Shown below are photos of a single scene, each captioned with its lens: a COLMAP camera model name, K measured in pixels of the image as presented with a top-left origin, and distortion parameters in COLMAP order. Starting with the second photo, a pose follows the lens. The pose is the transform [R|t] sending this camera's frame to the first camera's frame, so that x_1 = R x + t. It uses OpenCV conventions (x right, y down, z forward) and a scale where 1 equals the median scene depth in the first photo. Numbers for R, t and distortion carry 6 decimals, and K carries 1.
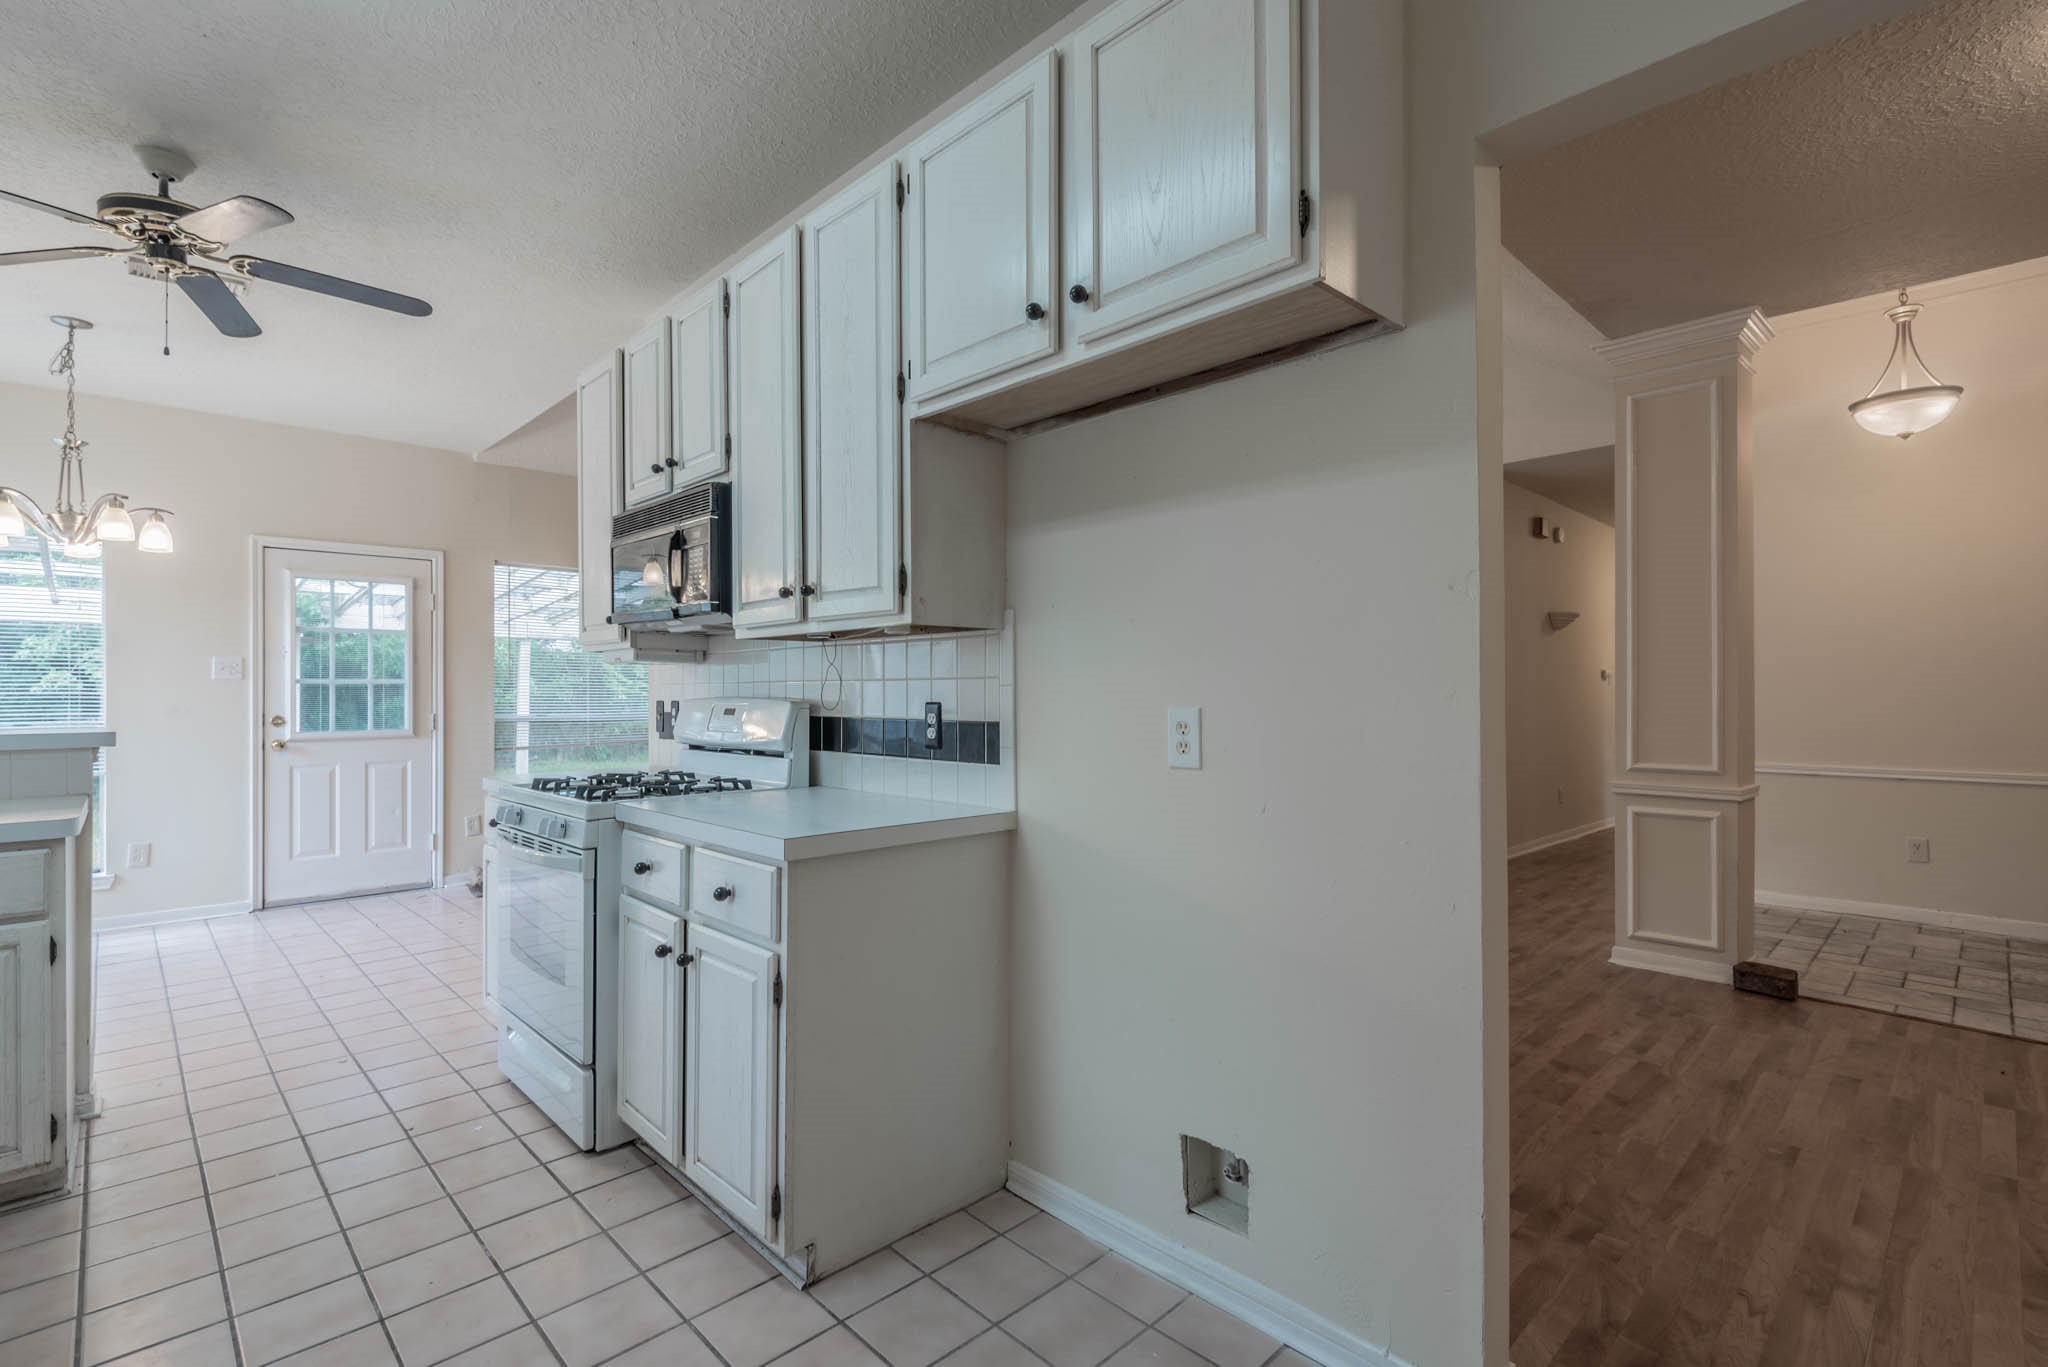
lens RADIAL K [[936.9, 0, 1015.5], [0, 936.9, 682.0], [0, 0, 1]] dist [0.023055, -0.012213]
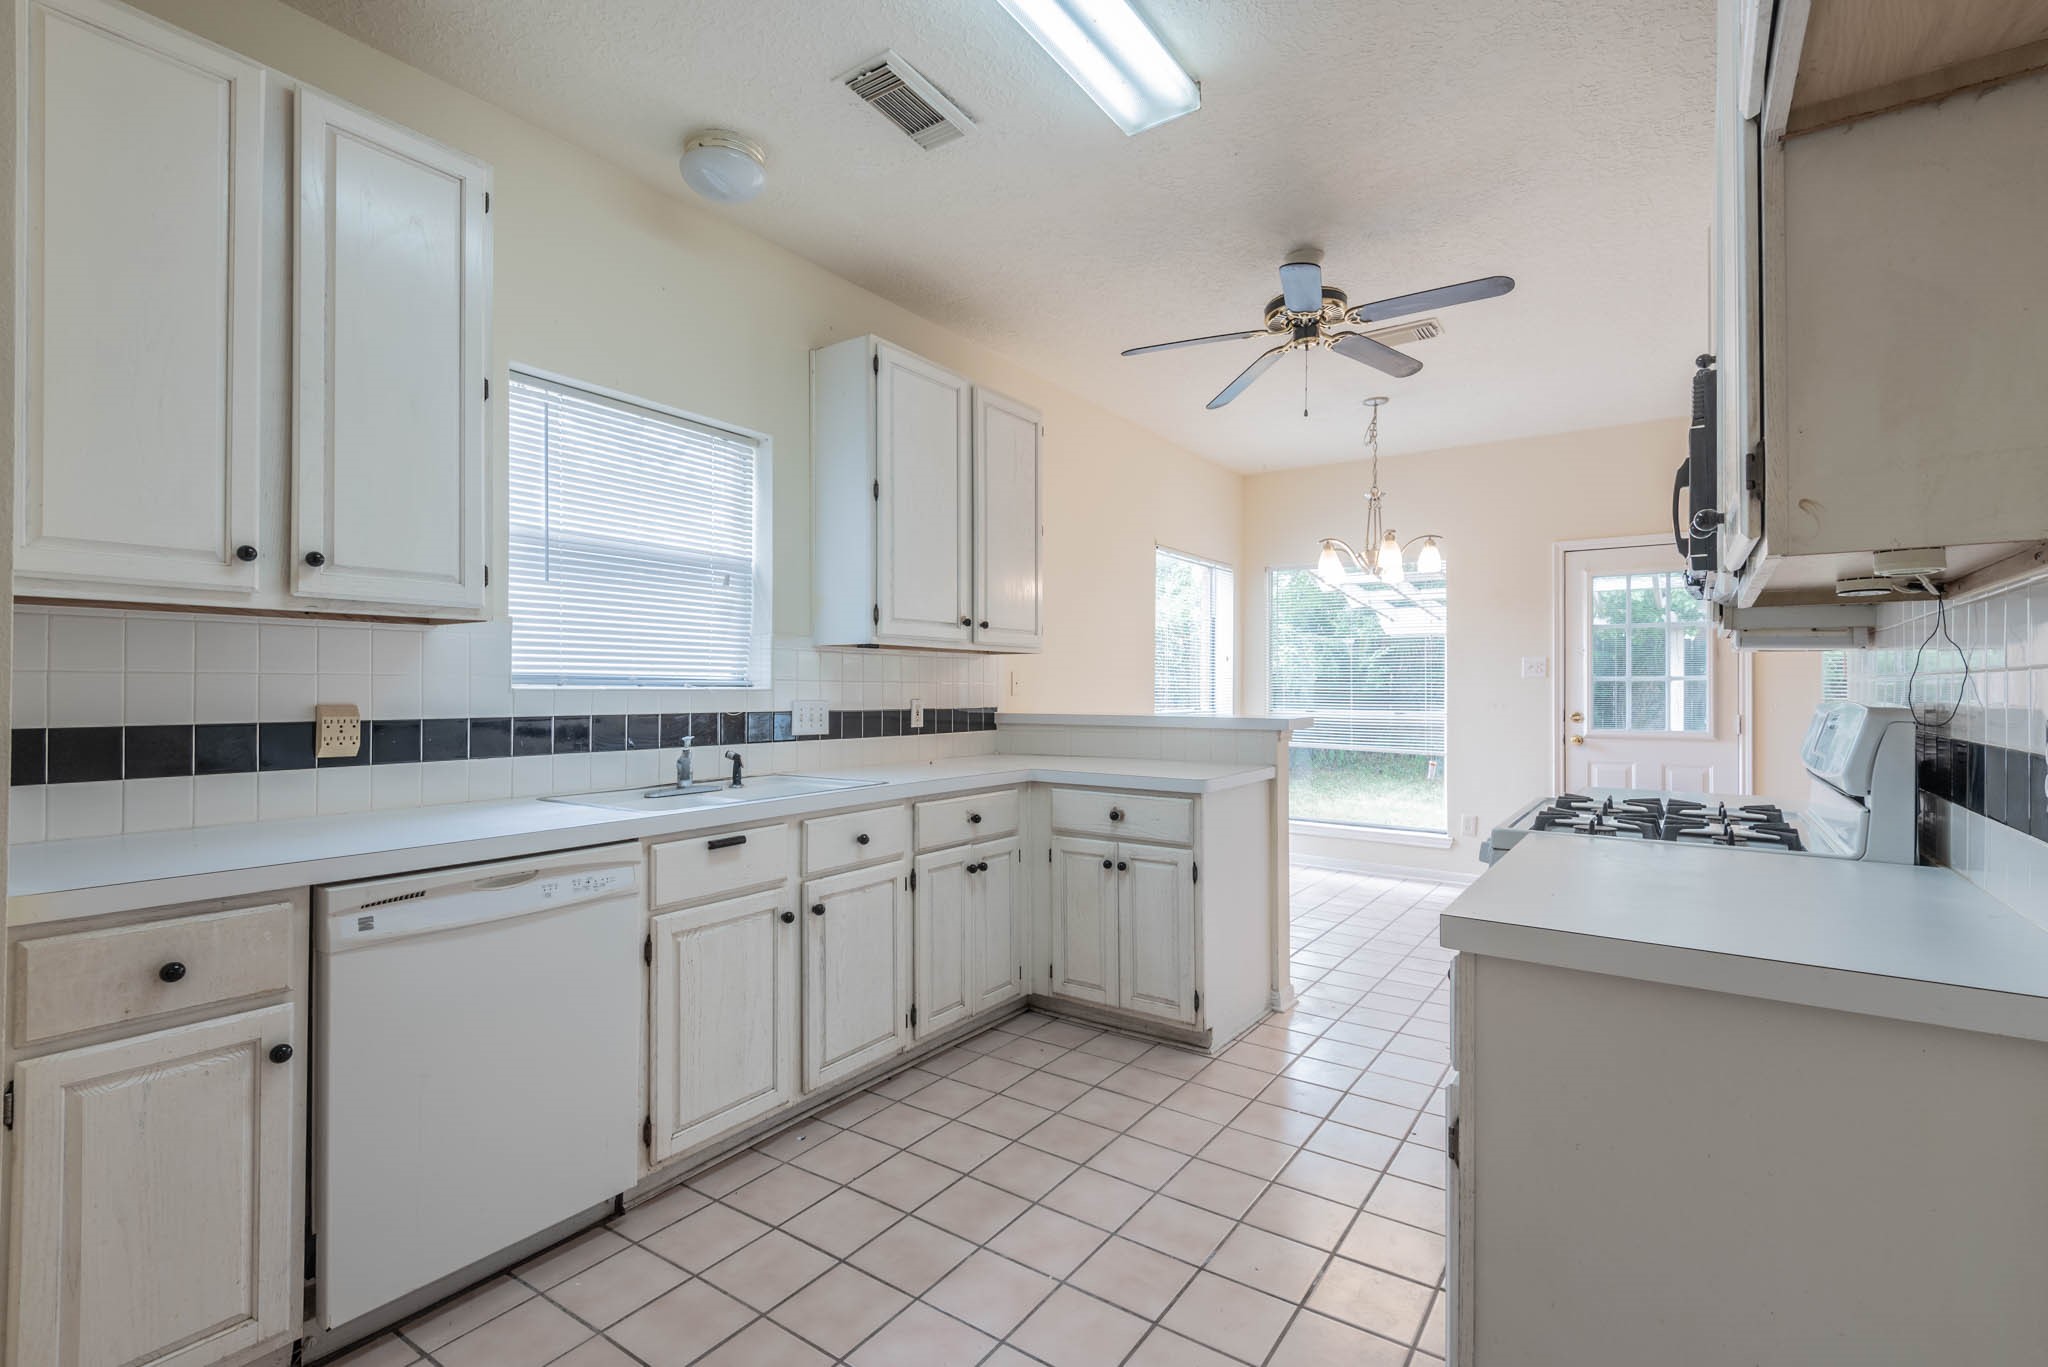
lens RADIAL K [[936.9, 0, 1031.1], [0, 936.9, 683.9], [0, 0, 1]] dist [0.023055, -0.012213]
pose [[0.195277, -0.000671, -0.980748, 0.205467], [0.005274, 0.999986, 0.000366, 0.002132], [0.980734, -0.005244, 0.195277, 0.349278]]
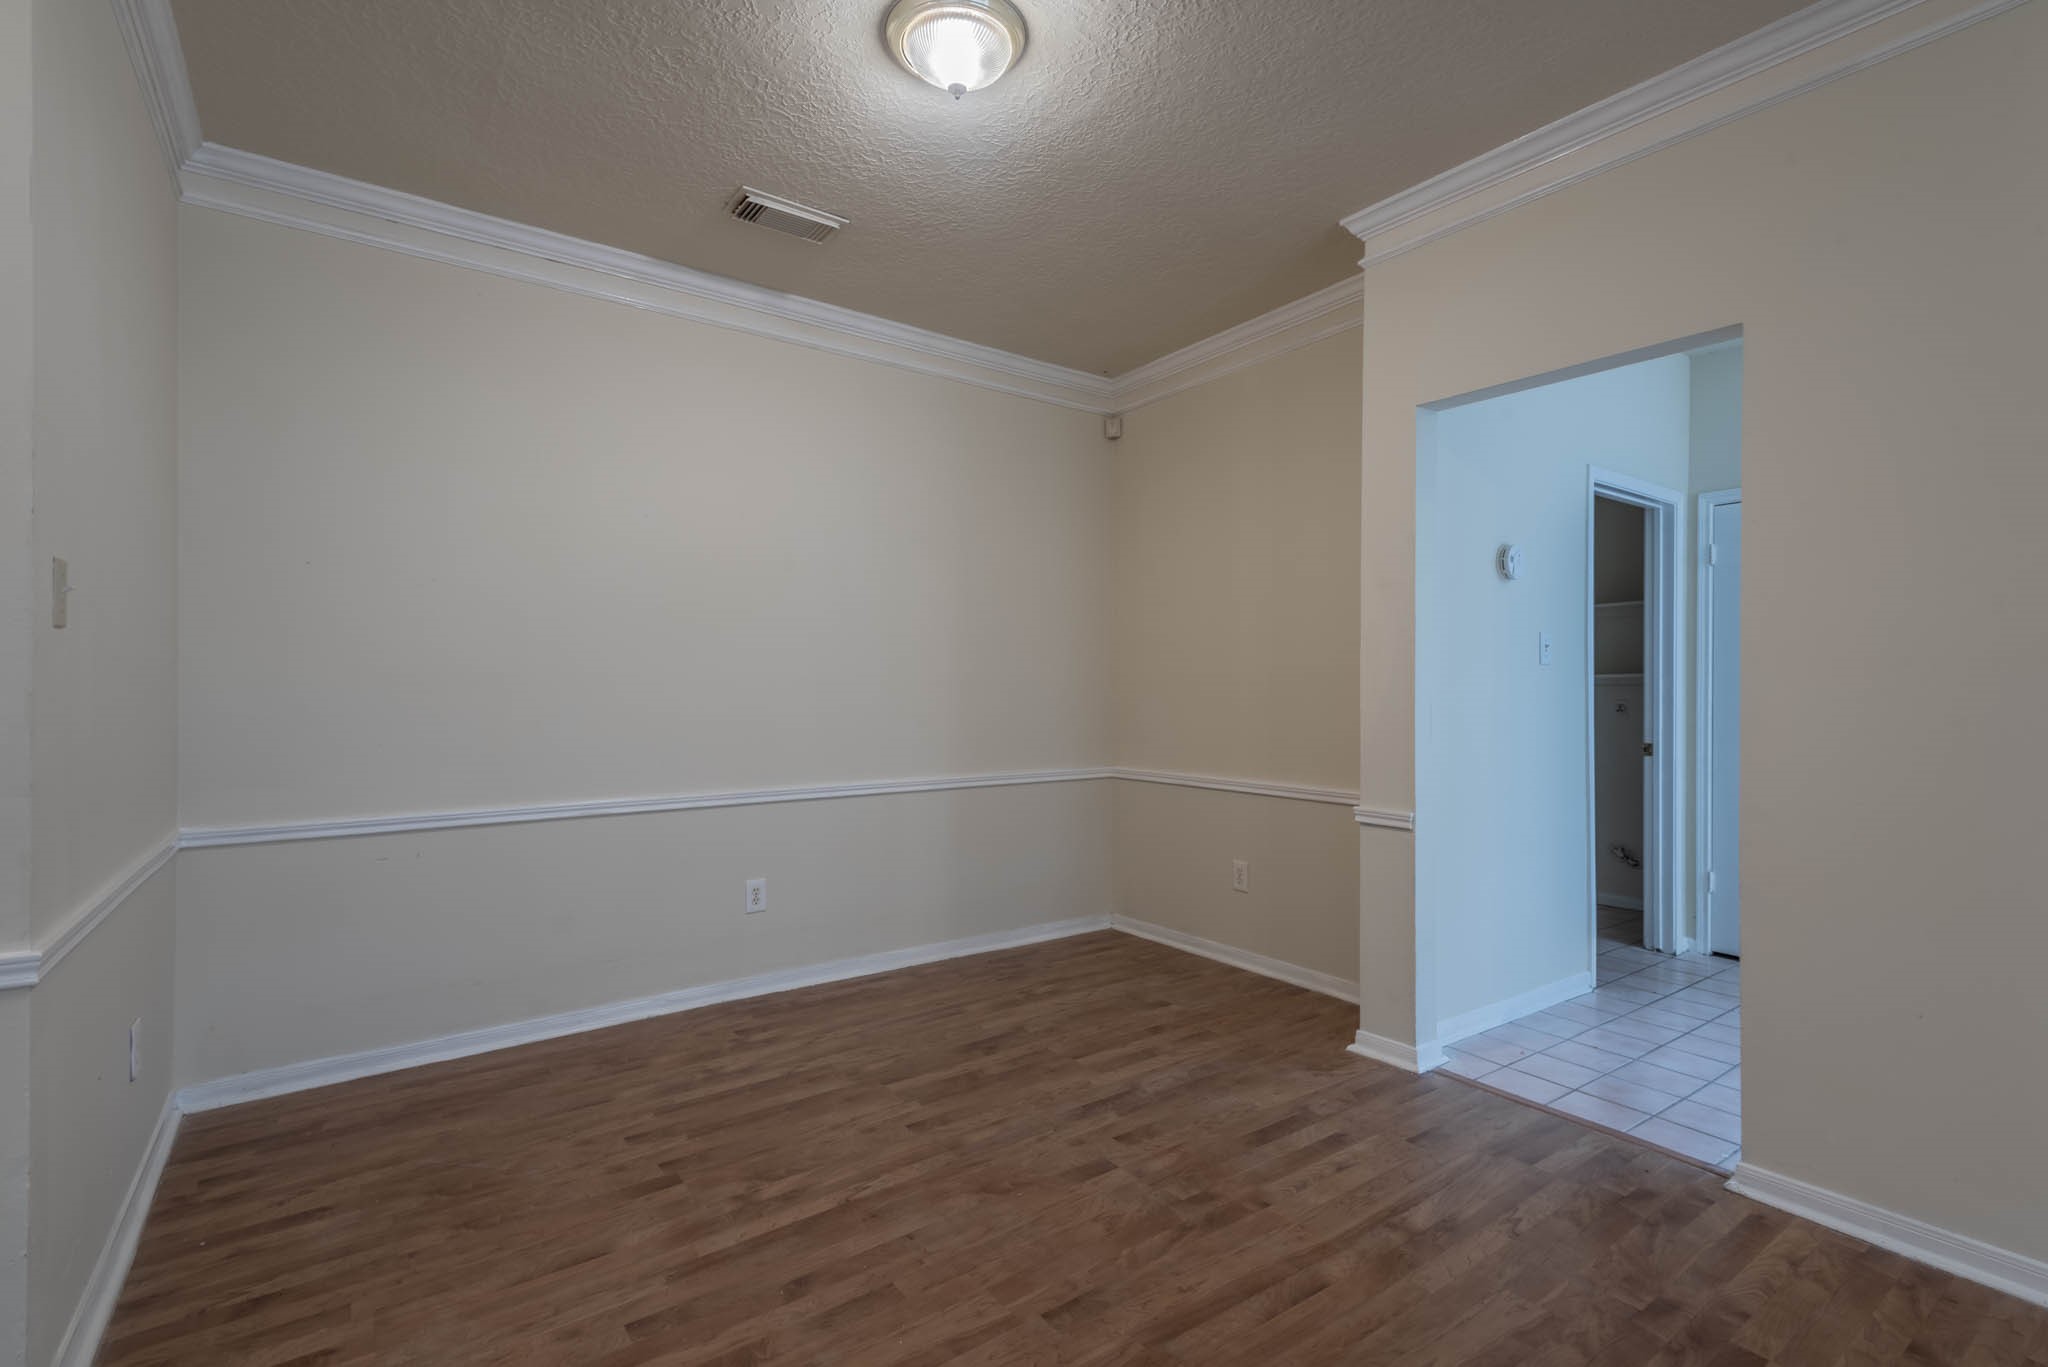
lens RADIAL K [[936.9, 0, 1017.6], [0, 936.9, 687.7], [0, 0, 1]] dist [0.023055, -0.012213]
pose [[-0.989614, 0.000308, 0.143750, 0.695765], [-0.001173, 0.999947, -0.010223, 0.010061], [-0.143745, -0.010286, -0.989561, 1.283690]]
